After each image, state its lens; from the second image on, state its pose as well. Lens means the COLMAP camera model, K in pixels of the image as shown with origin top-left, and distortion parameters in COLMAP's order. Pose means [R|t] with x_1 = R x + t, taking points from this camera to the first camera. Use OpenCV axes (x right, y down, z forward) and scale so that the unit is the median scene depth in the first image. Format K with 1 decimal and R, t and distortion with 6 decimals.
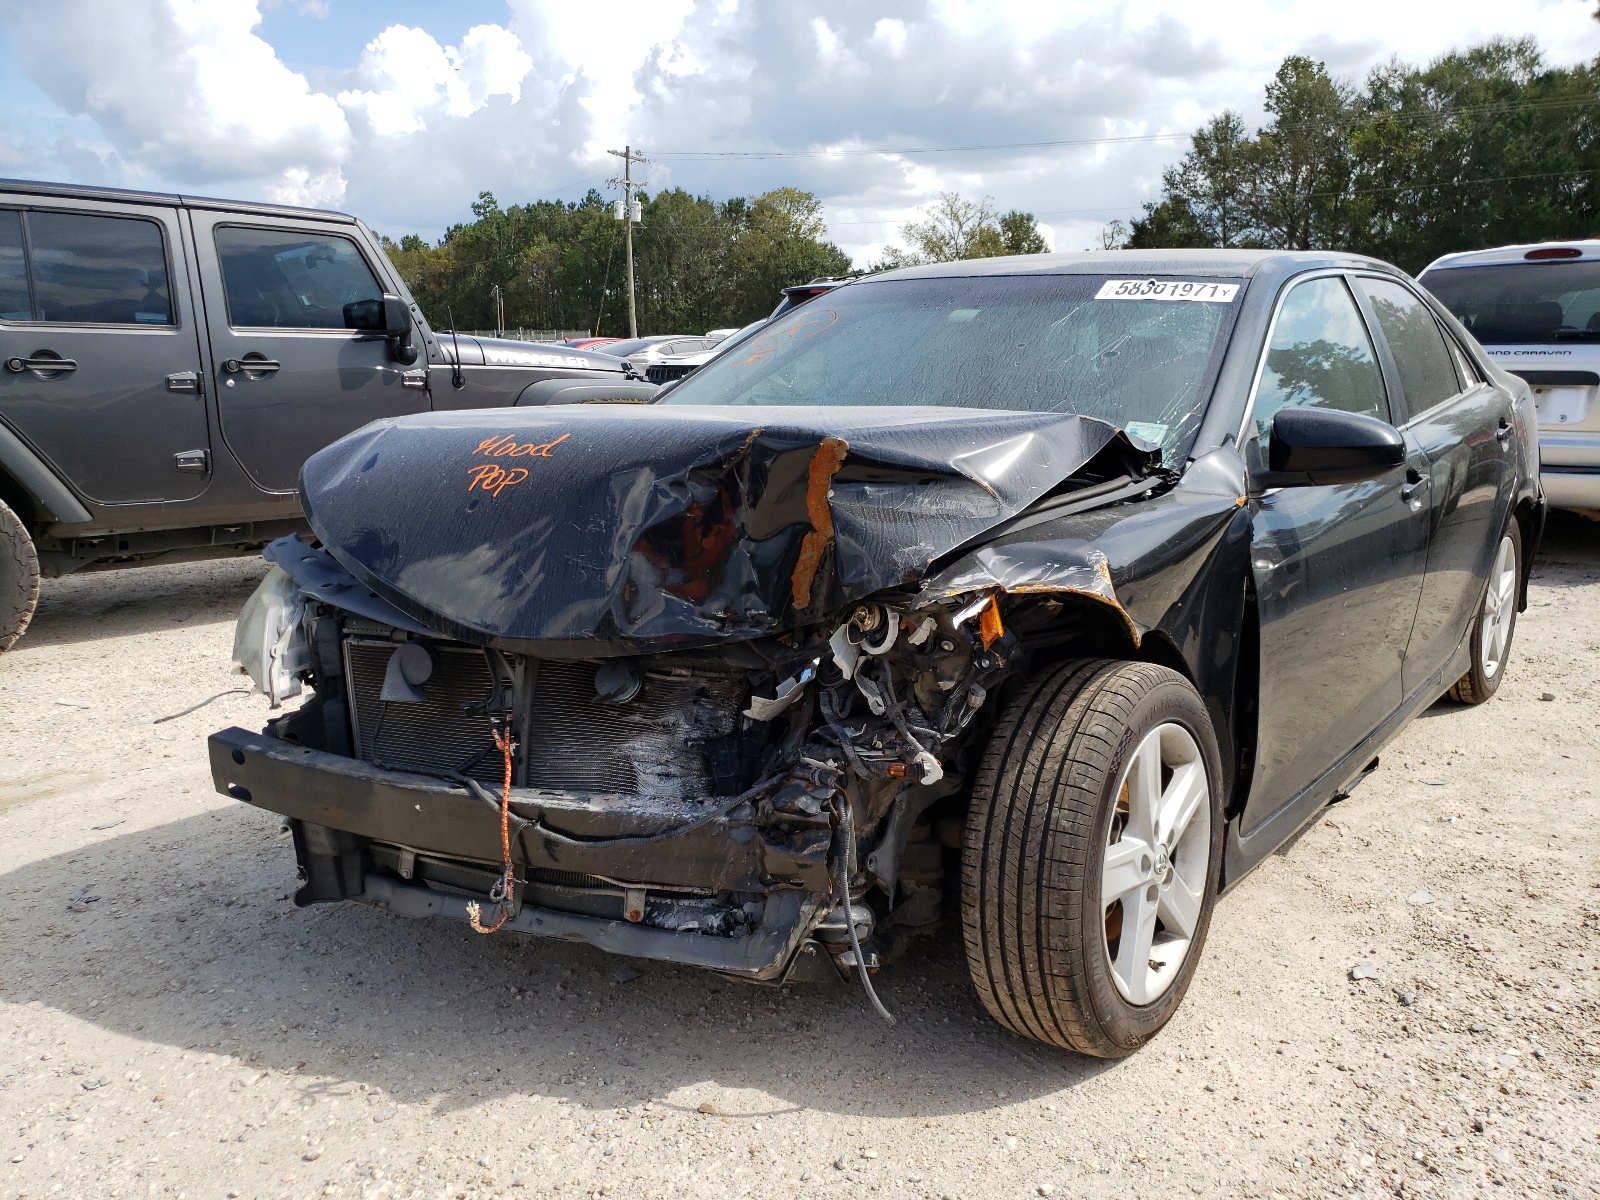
lens RADIAL K [[1208.5, 0, 800.0], [0, 1208.5, 600.0], [0, 0, 1]] dist [0.003051, 0.009060]
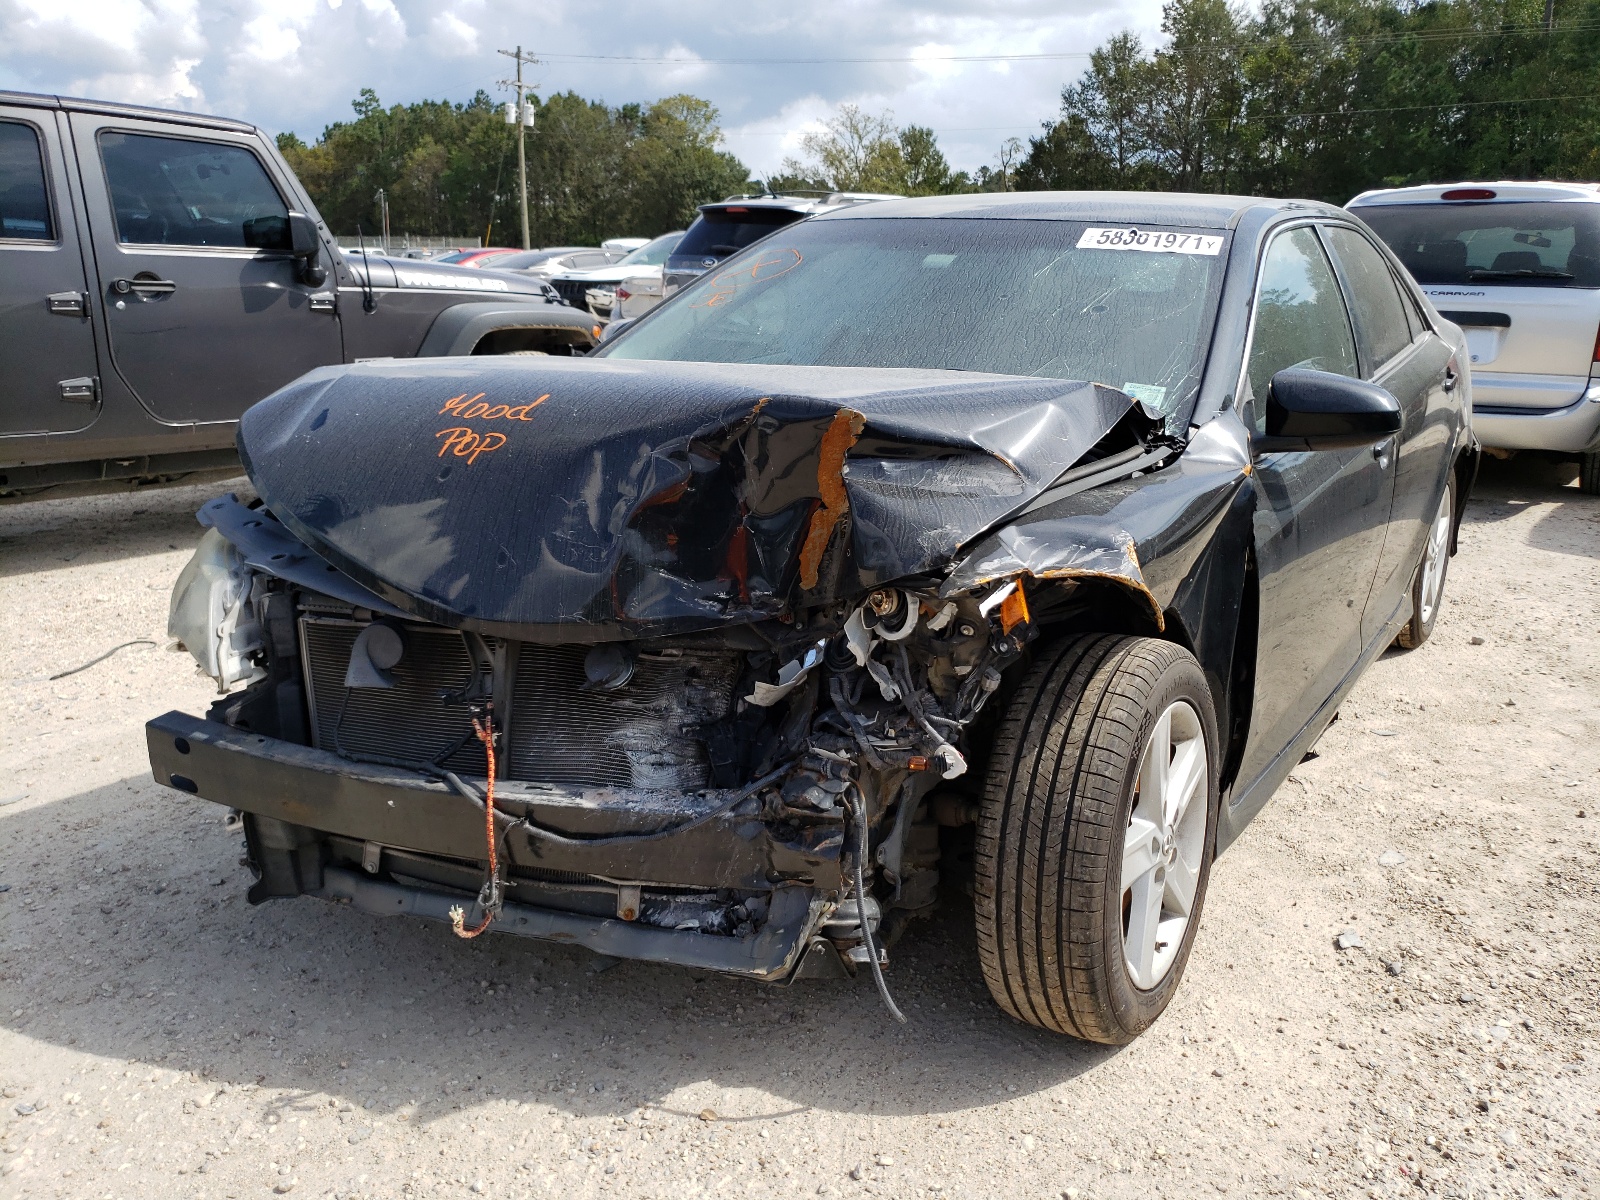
lens RADIAL K [[1217.0, 0, 797.8], [0, 1217.0, 567.4], [0, 0, 1]] dist [0.003956, 0.009085]
pose [[0.996609, -0.000451, 0.082280, -0.080717], [-0.002874, 0.999184, 0.040278, -0.045297], [-0.082231, -0.040378, 0.995795, 0.055181]]
